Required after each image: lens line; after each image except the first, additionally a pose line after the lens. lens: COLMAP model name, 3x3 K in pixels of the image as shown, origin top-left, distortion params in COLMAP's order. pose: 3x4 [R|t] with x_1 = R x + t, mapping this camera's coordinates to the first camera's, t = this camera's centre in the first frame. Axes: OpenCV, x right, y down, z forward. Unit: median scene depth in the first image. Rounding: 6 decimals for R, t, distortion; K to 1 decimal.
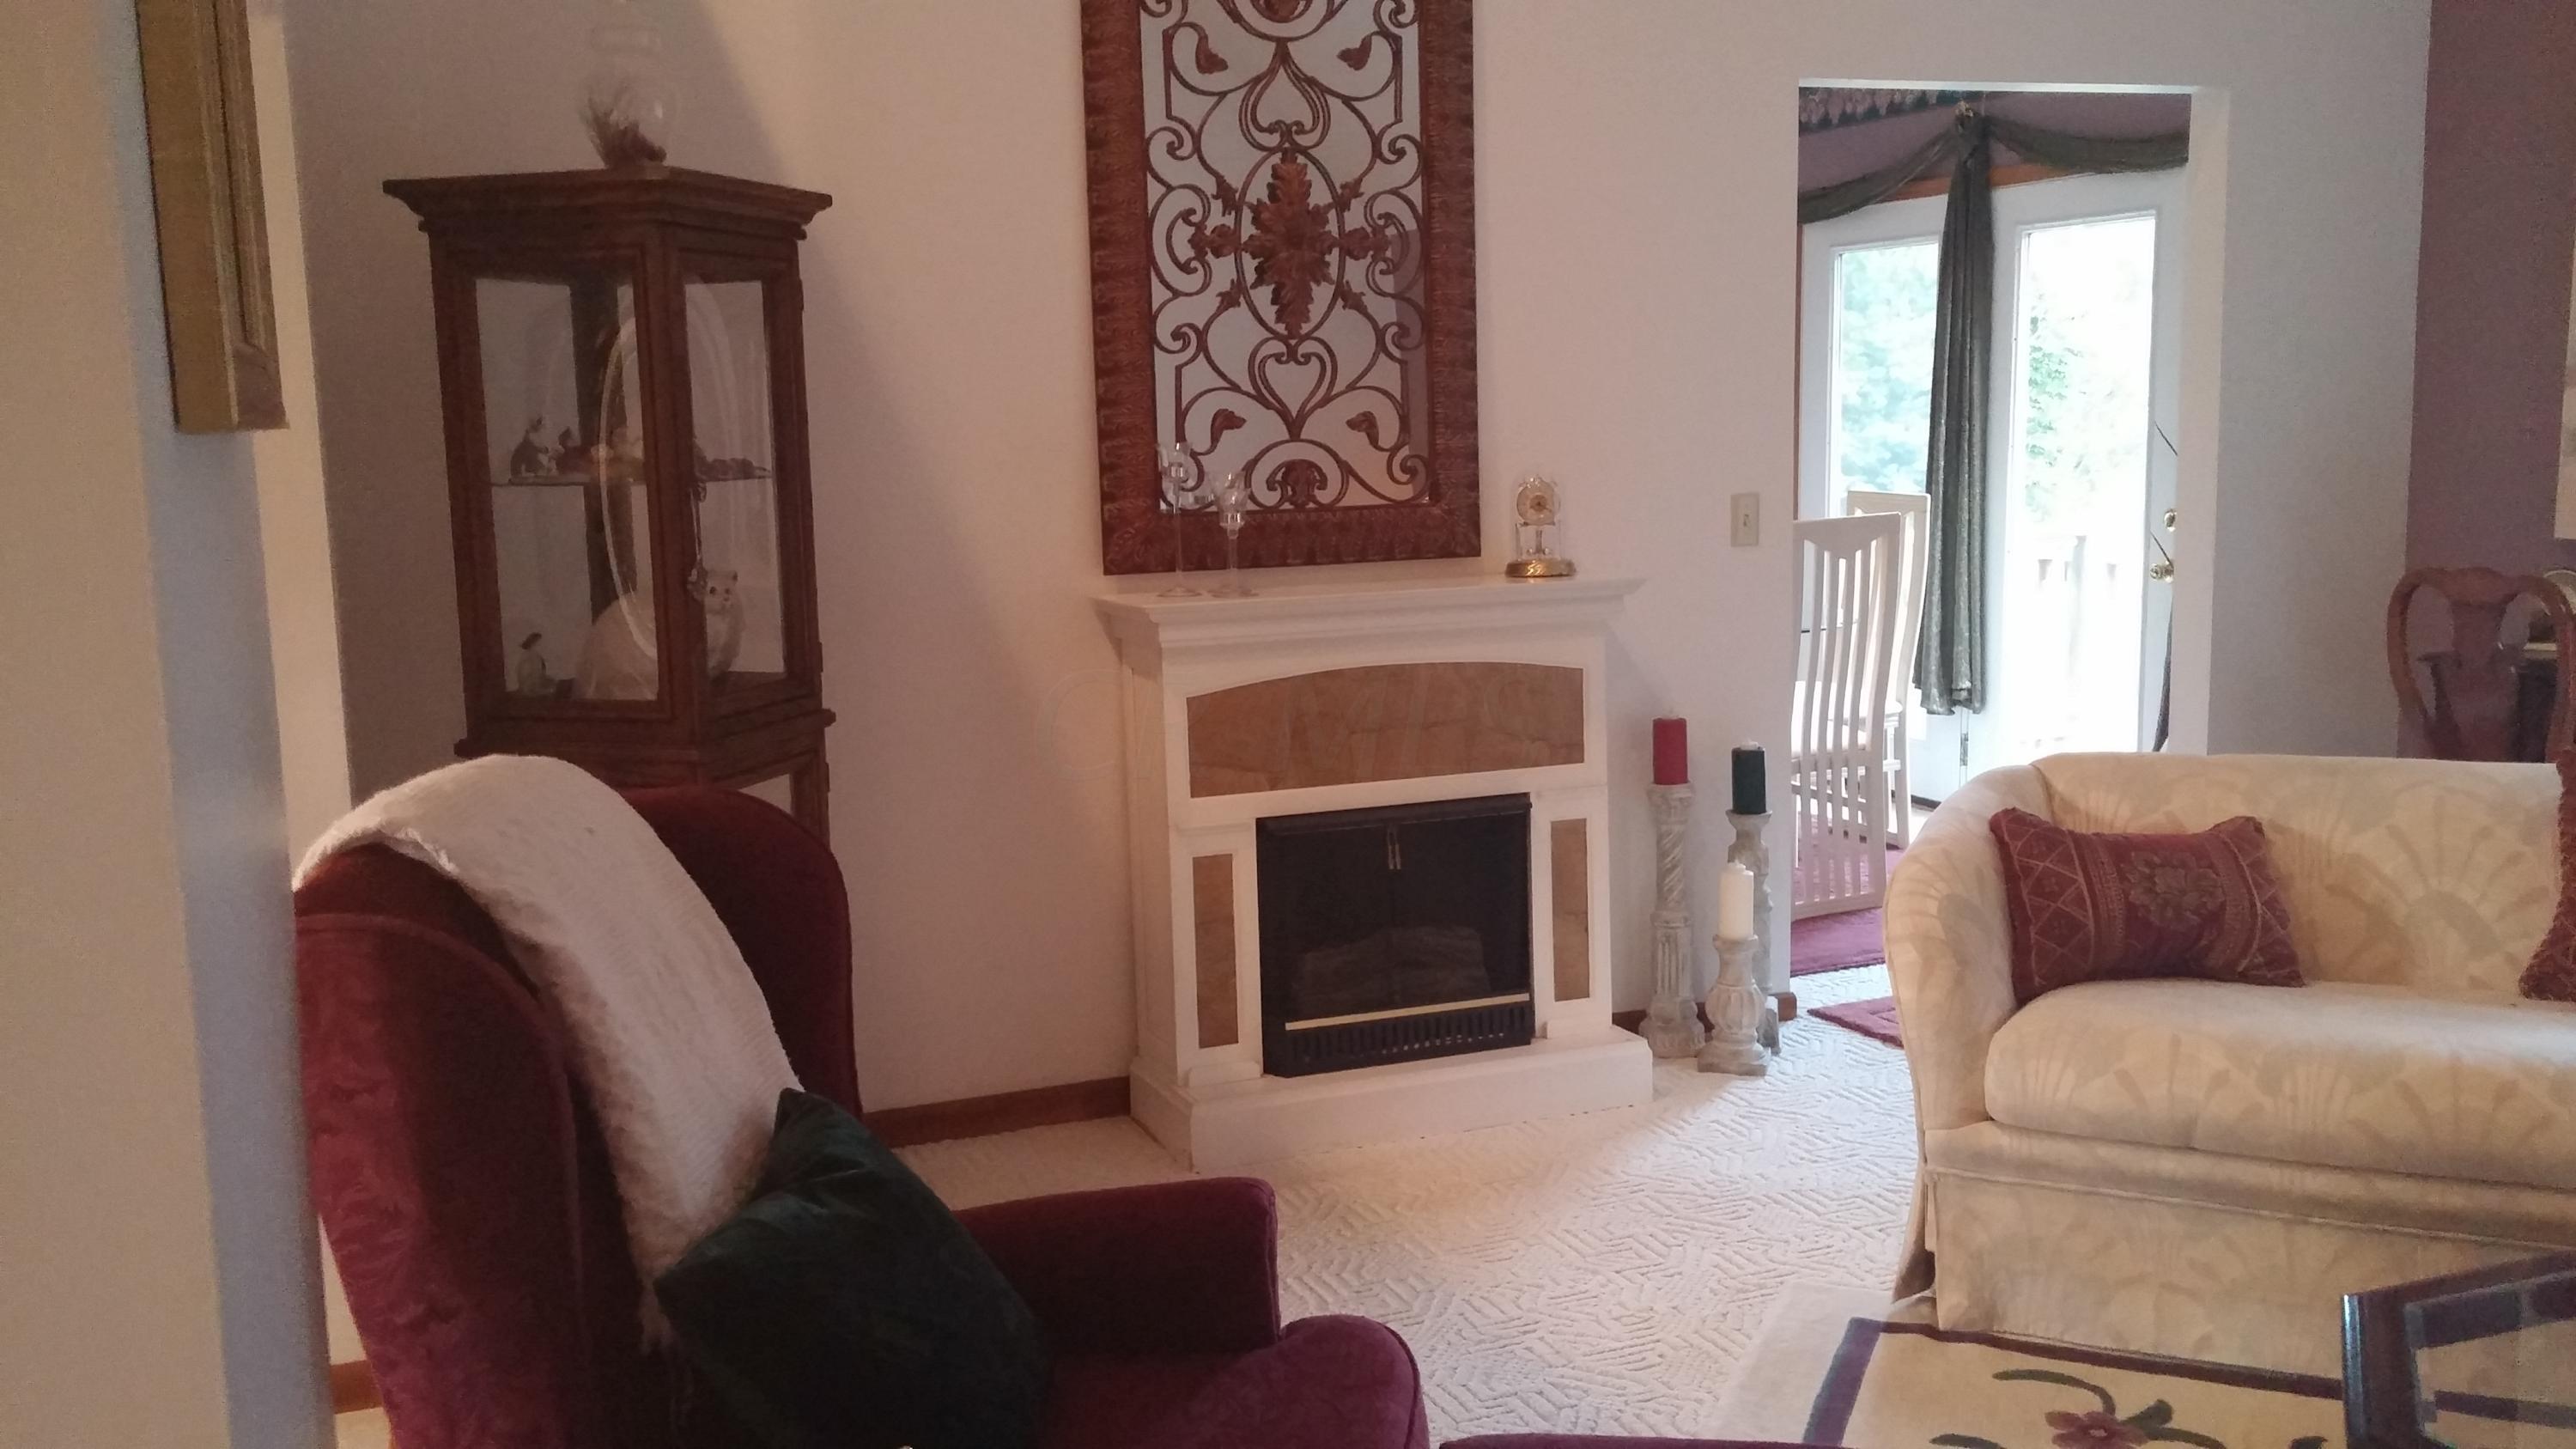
lens RADIAL K [[2207.9, 0, 1279.9], [0, 2207.9, 722.5], [0, 0, 1]] dist [0.095961, -0.121045]
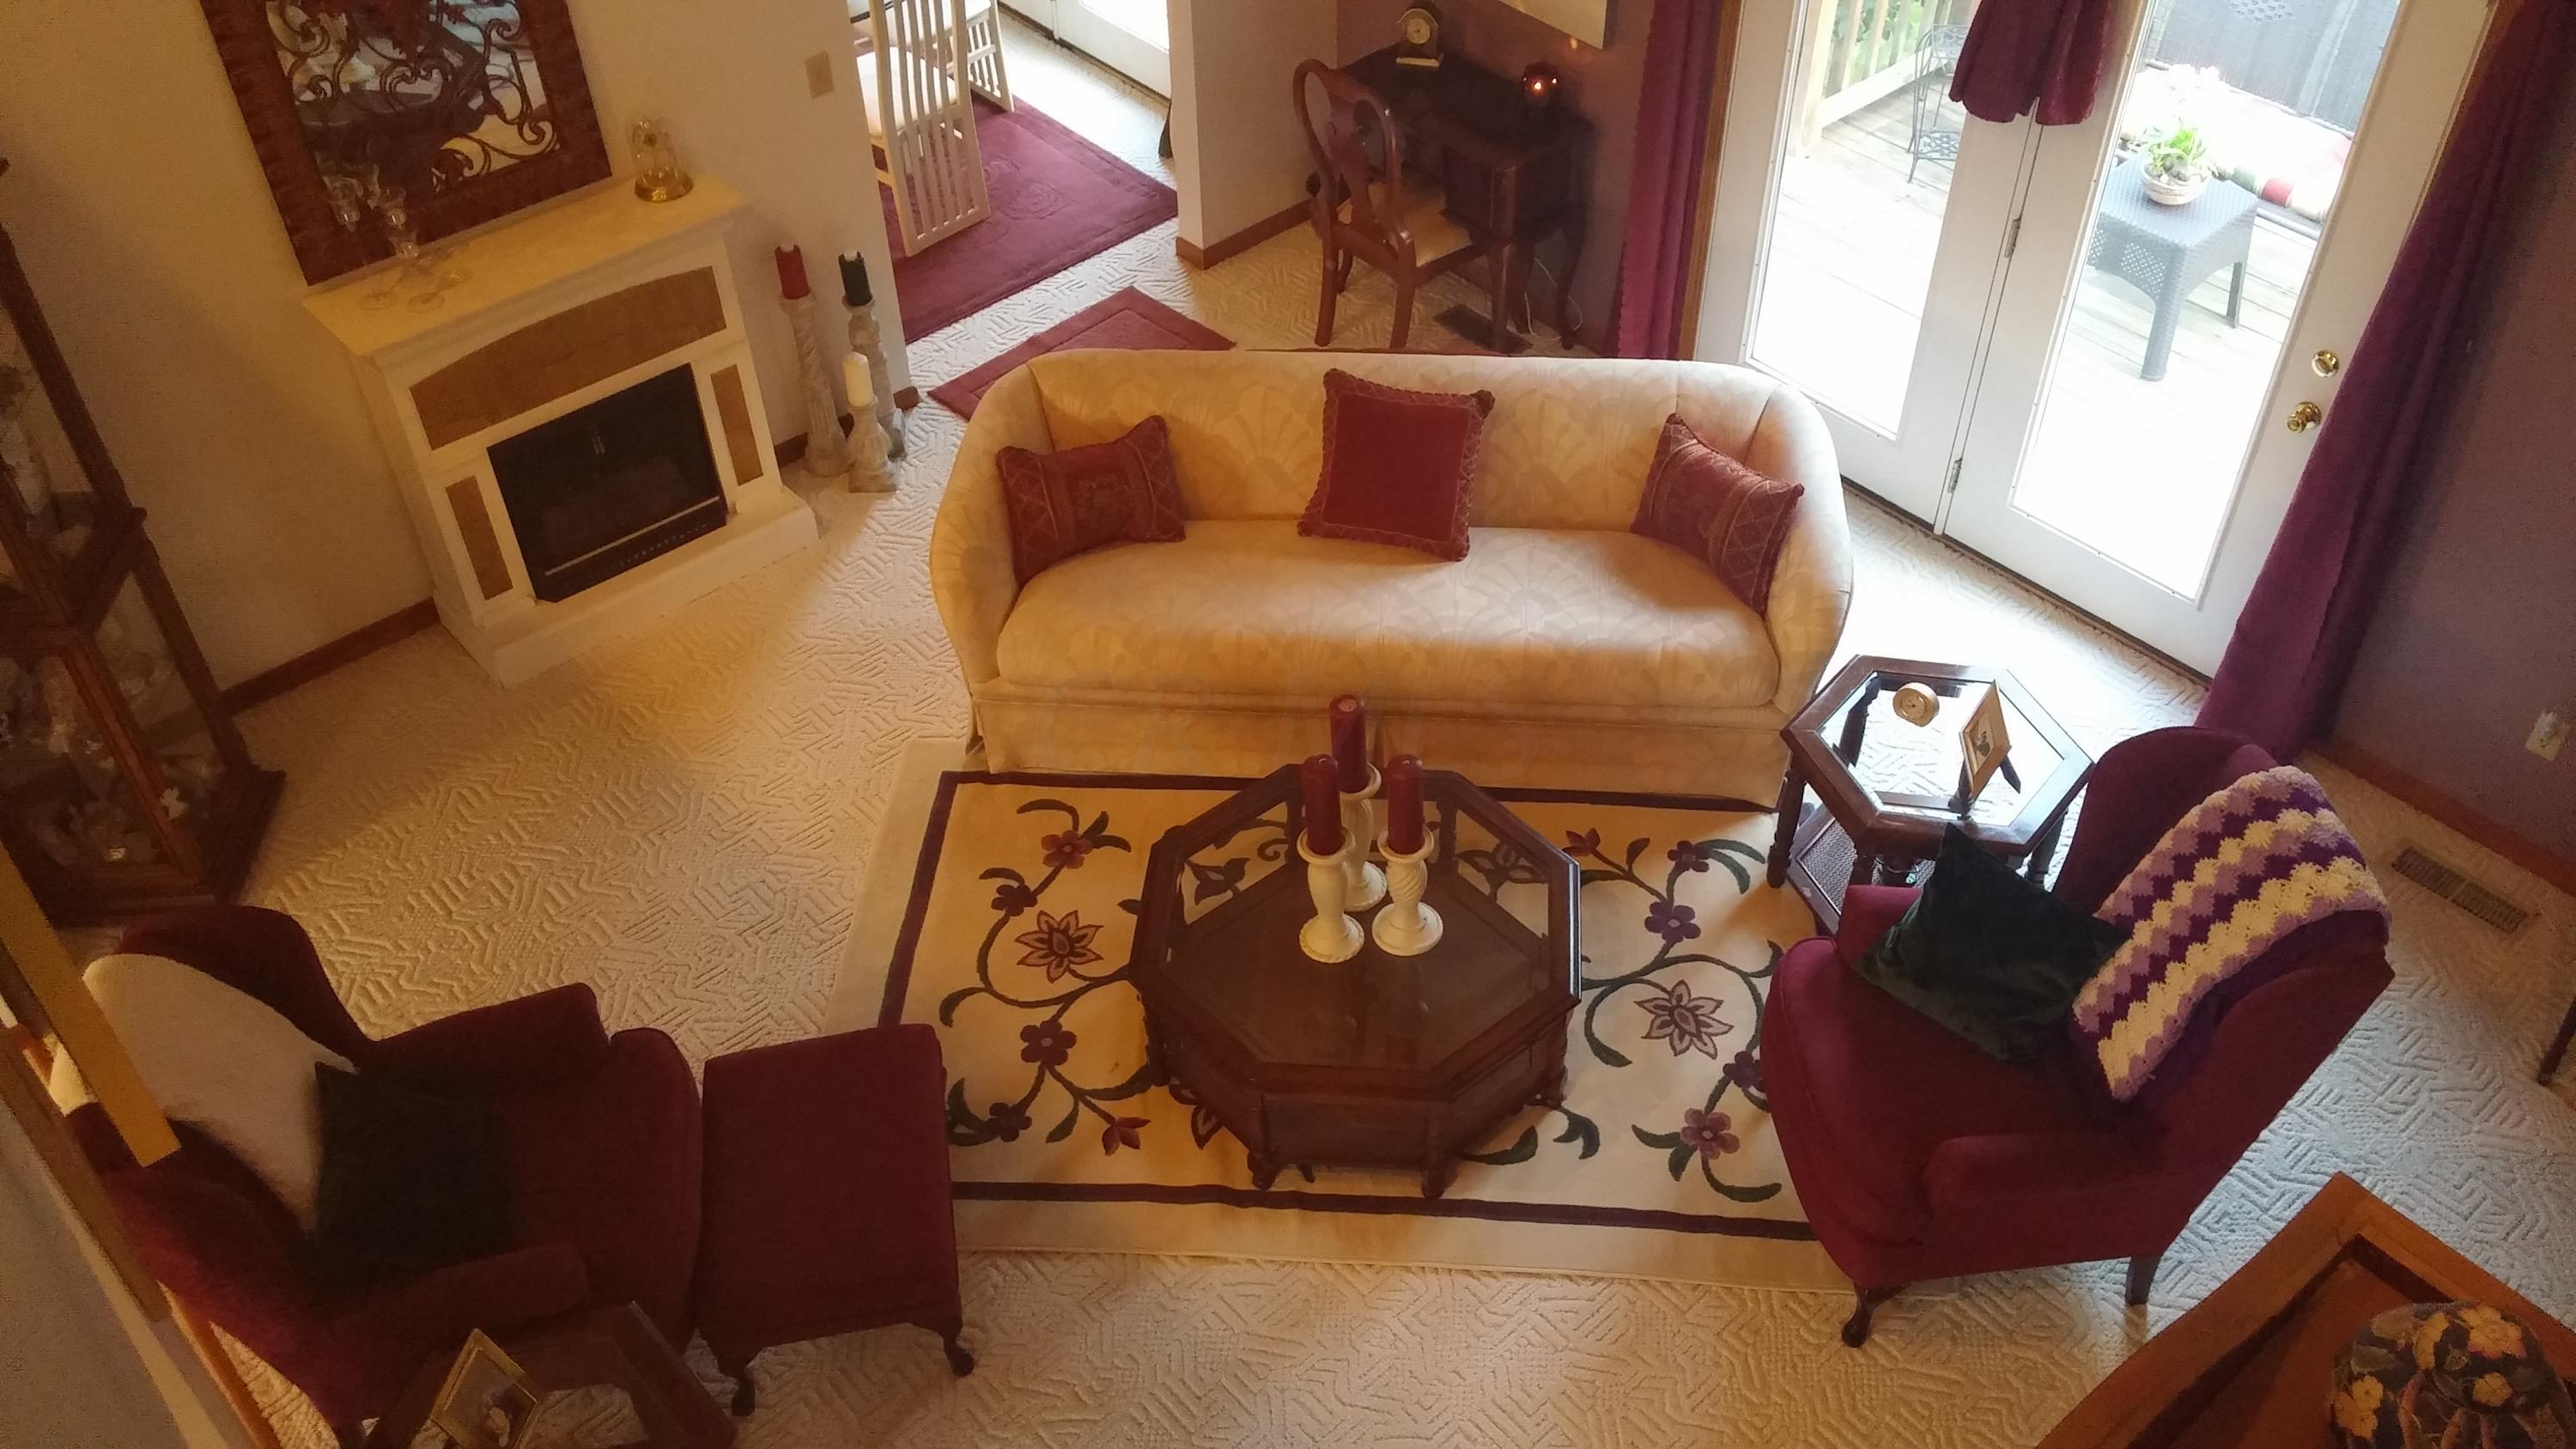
lens RADIAL K [[2207.9, 0, 1279.9], [0, 2207.9, 722.5], [0, 0, 1]] dist [0.095961, -0.121045]
pose [[0.945316, -0.219367, 0.241364, 0.084695], [0.043231, 0.817767, 0.573923, -0.603463], [-0.323279, -0.532104, 0.782532, -0.320269]]
